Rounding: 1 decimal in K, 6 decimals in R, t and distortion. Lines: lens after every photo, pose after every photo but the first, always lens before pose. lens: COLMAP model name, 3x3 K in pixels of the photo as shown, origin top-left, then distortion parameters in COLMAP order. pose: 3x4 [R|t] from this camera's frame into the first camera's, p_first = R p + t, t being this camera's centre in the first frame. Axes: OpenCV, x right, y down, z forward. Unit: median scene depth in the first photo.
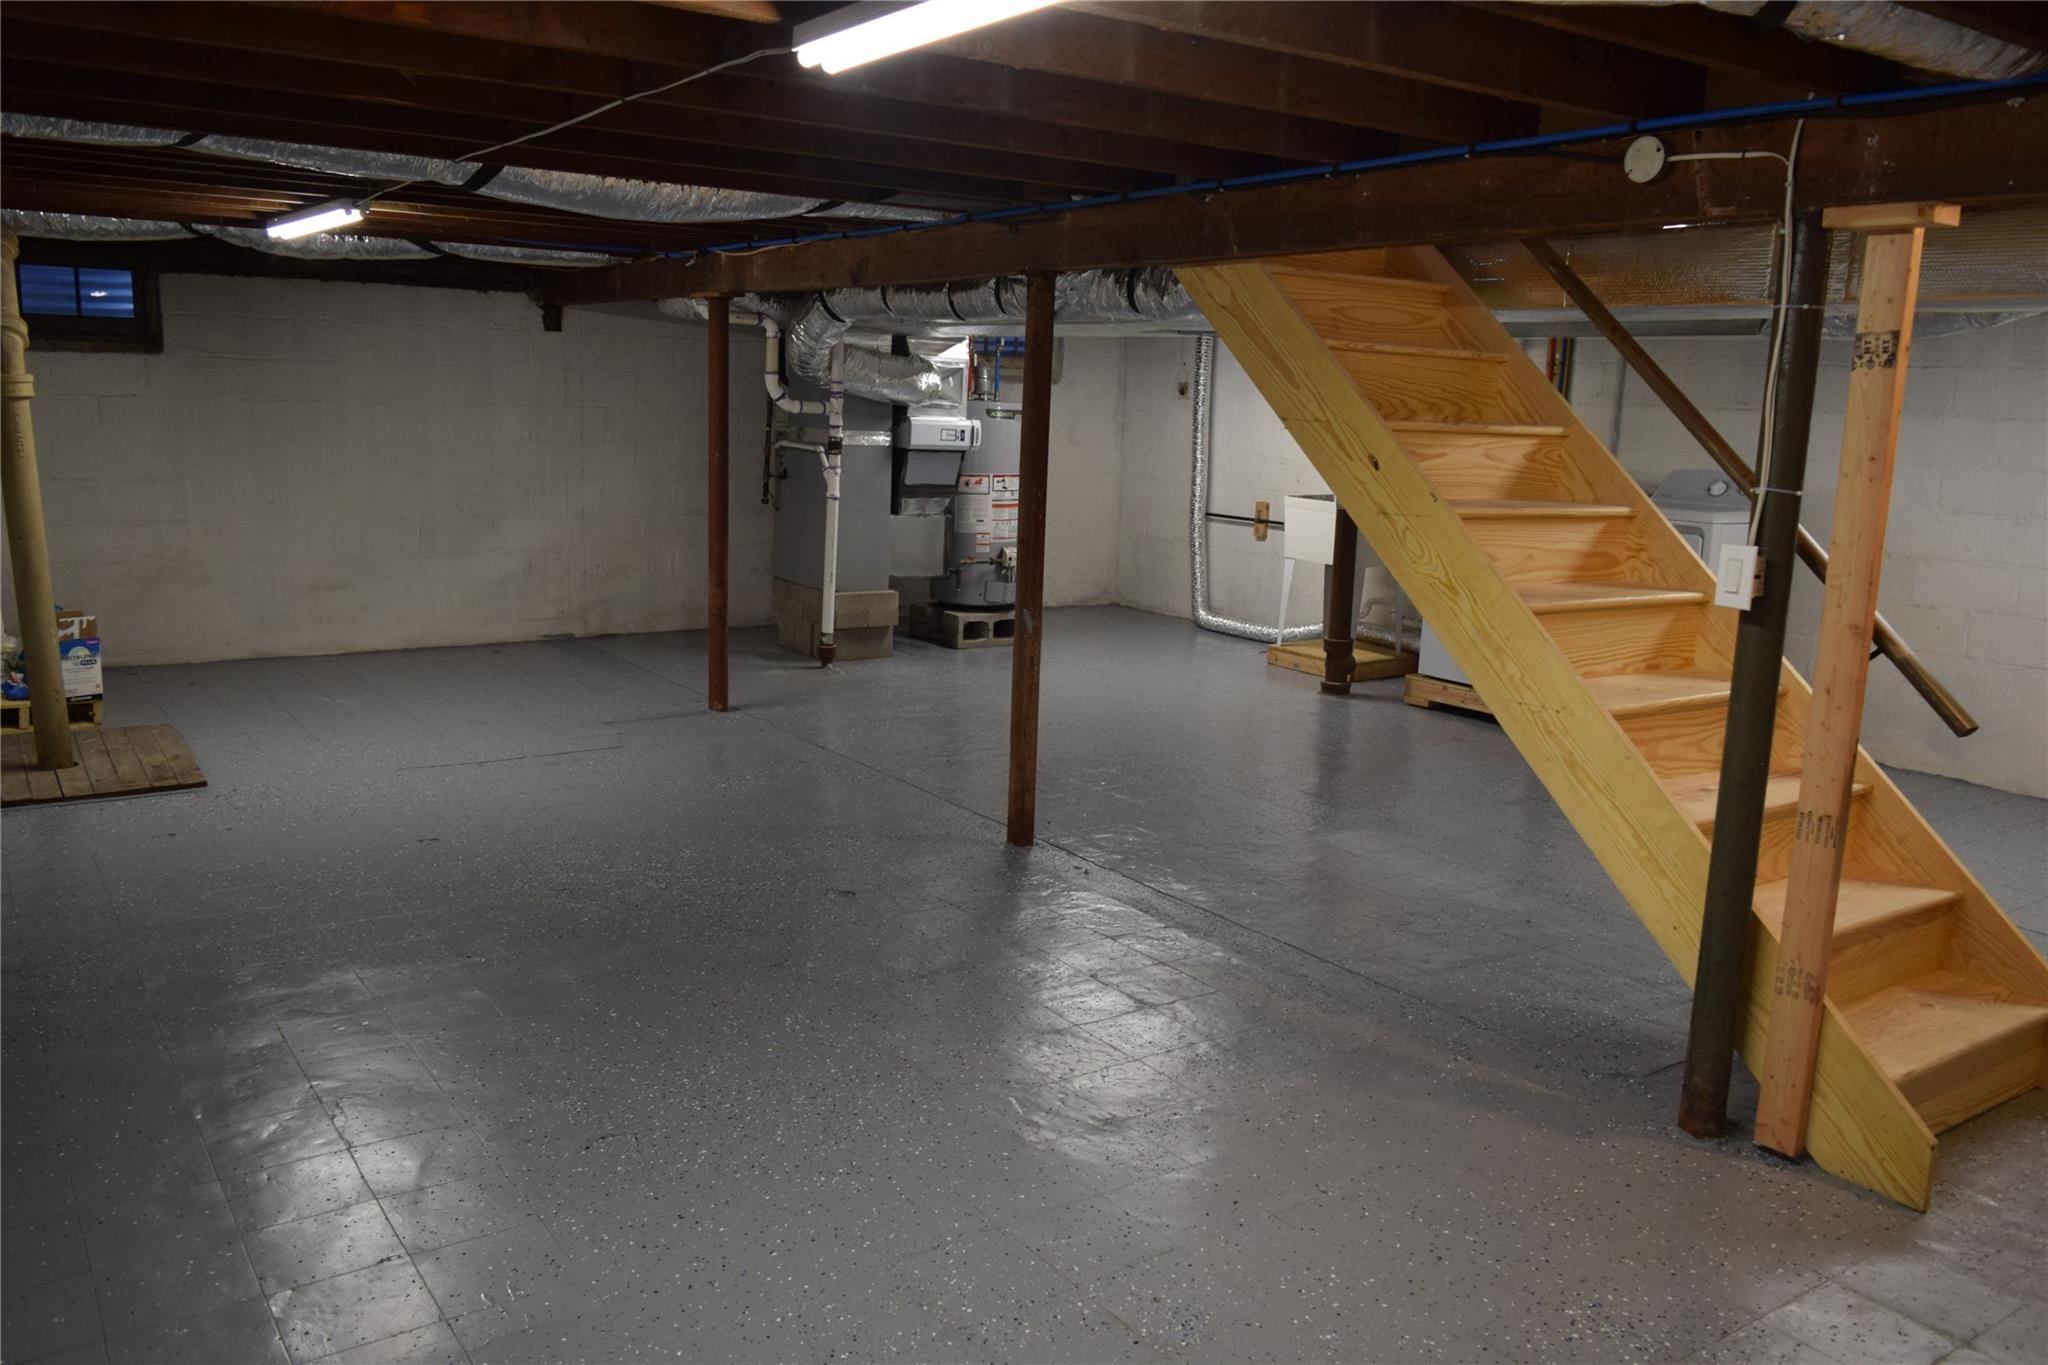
lens RADIAL K [[1579.8, 0, 1015.3], [0, 1579.8, 685.4], [0, 0, 1]] dist [-0.016249, -0.000054]
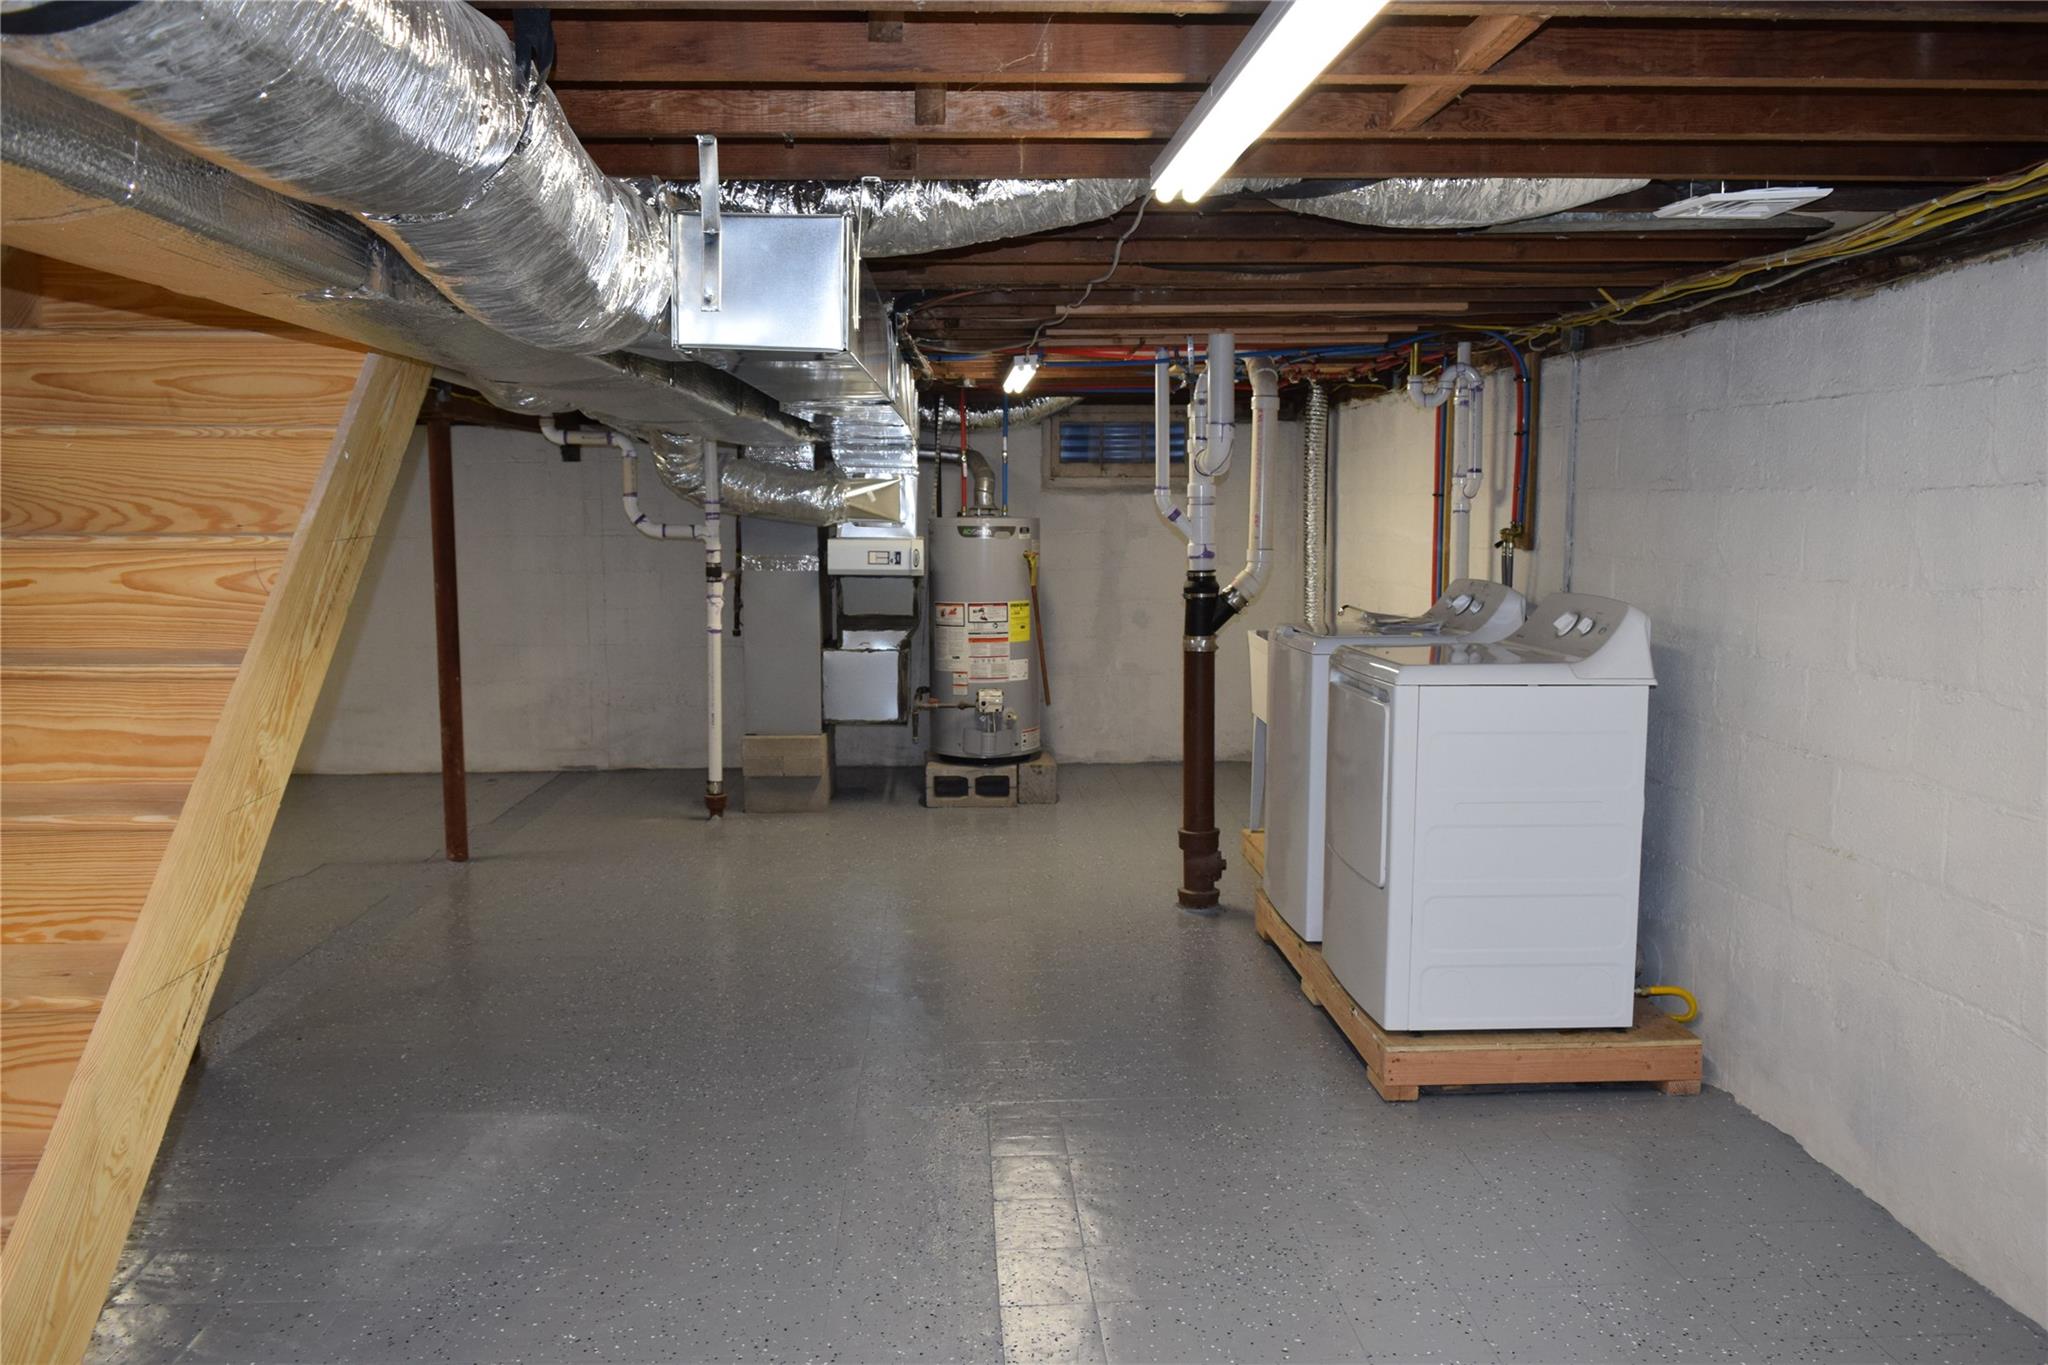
lens RADIAL K [[1579.8, 0, 1015.3], [0, 1579.8, 685.4], [0, 0, 1]] dist [-0.016249, -0.000054]
pose [[0.852683, 0.024583, -0.521850, 0.467609], [-0.065075, 0.996111, -0.059406, -0.043034], [0.518360, 0.084614, 0.850966, 0.311464]]
